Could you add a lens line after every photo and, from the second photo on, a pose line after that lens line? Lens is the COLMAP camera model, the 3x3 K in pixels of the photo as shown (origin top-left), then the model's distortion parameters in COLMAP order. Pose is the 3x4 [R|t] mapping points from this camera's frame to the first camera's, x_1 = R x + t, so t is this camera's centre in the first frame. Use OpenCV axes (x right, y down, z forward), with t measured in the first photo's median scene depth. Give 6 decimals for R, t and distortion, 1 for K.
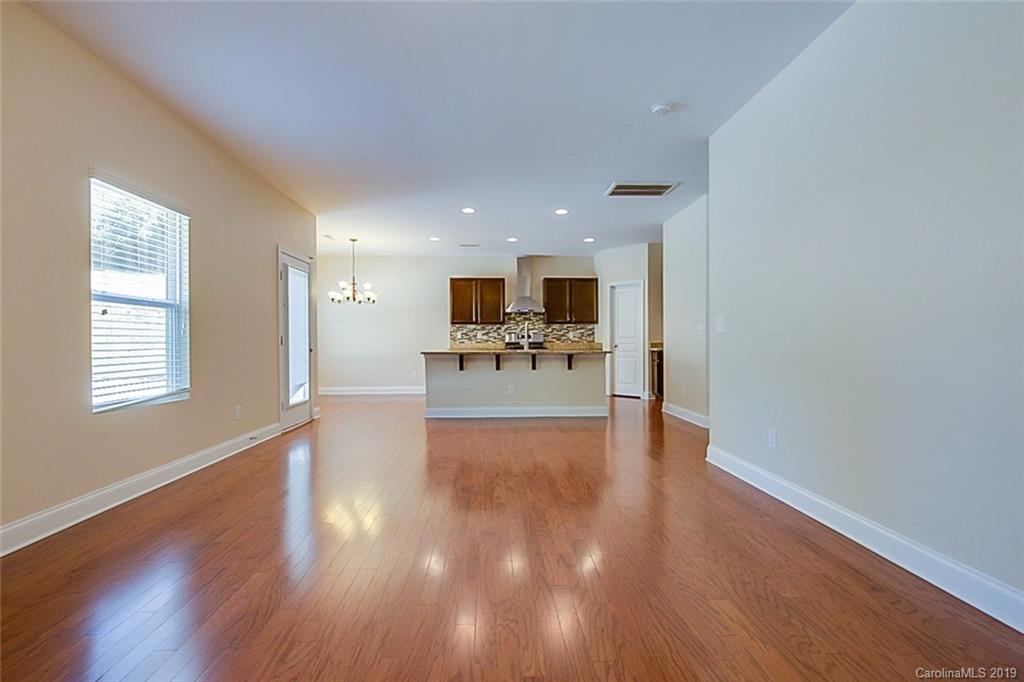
lens RADIAL K [[480.4, 0, 512.0], [0, 480.4, 341.0], [0, 0, 1]] dist [0.001441, 0.000084]
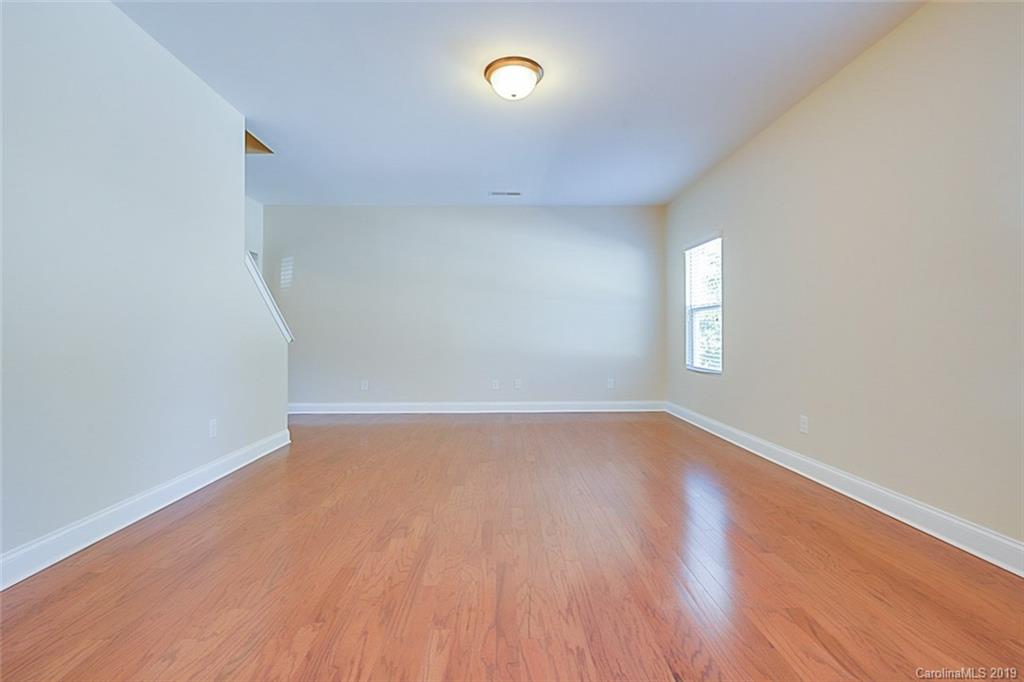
lens RADIAL K [[480.4, 0, 512.0], [0, 480.4, 341.0], [0, 0, 1]] dist [0.001441, 0.000084]
pose [[-0.999865, 0.005518, 0.015453, -0.142913], [0.005659, 0.999943, 0.009037, 0.004558], [-0.015403, 0.009124, -0.999840, 1.918556]]
